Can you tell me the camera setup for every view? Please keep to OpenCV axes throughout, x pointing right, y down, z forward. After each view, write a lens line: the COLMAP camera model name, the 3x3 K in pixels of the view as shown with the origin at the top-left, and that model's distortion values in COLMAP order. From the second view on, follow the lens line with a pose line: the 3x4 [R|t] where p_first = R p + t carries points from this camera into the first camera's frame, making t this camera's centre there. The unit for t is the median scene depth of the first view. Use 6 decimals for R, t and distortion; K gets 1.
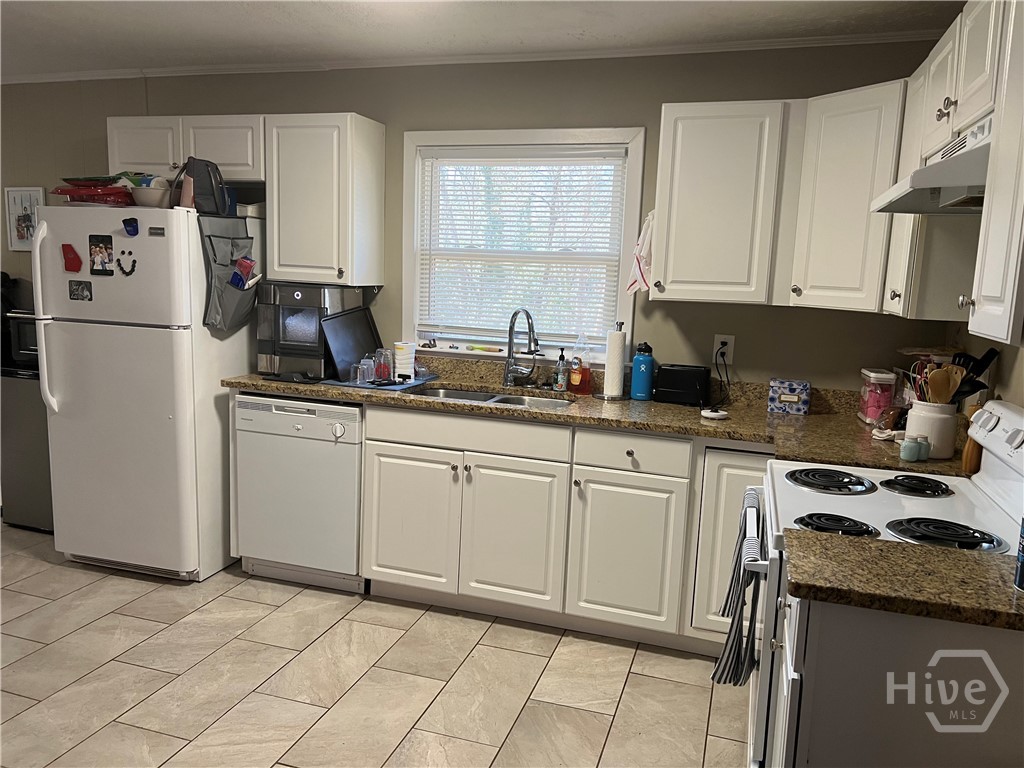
lens RADIAL K [[768.2, 0, 508.8], [0, 768.2, 390.3], [0, 0, 1]] dist [0.036343, -0.011254]
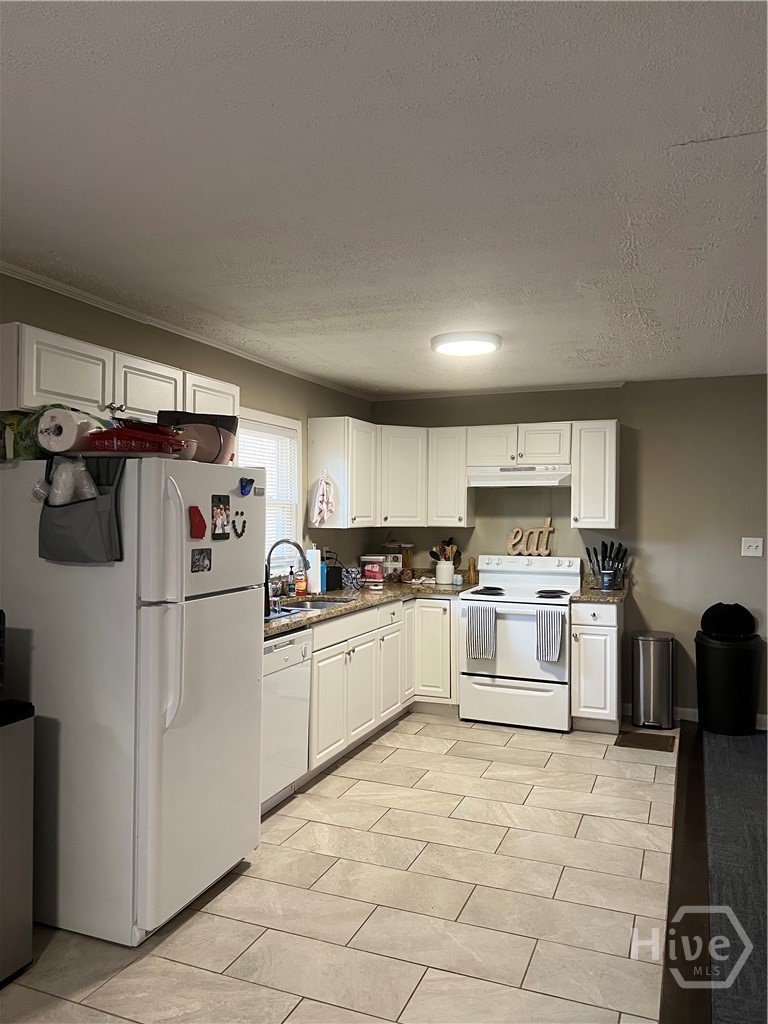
lens RADIAL K [[768.2, 0, 381.4], [0, 768.2, 508.3], [0, 0, 1]] dist [0.036343, -0.011254]
pose [[0.068783, -0.035242, 0.997009, -1.392293], [0.143174, 0.989379, 0.025094, -0.180514], [-0.987304, 0.141020, 0.073098, 0.755659]]
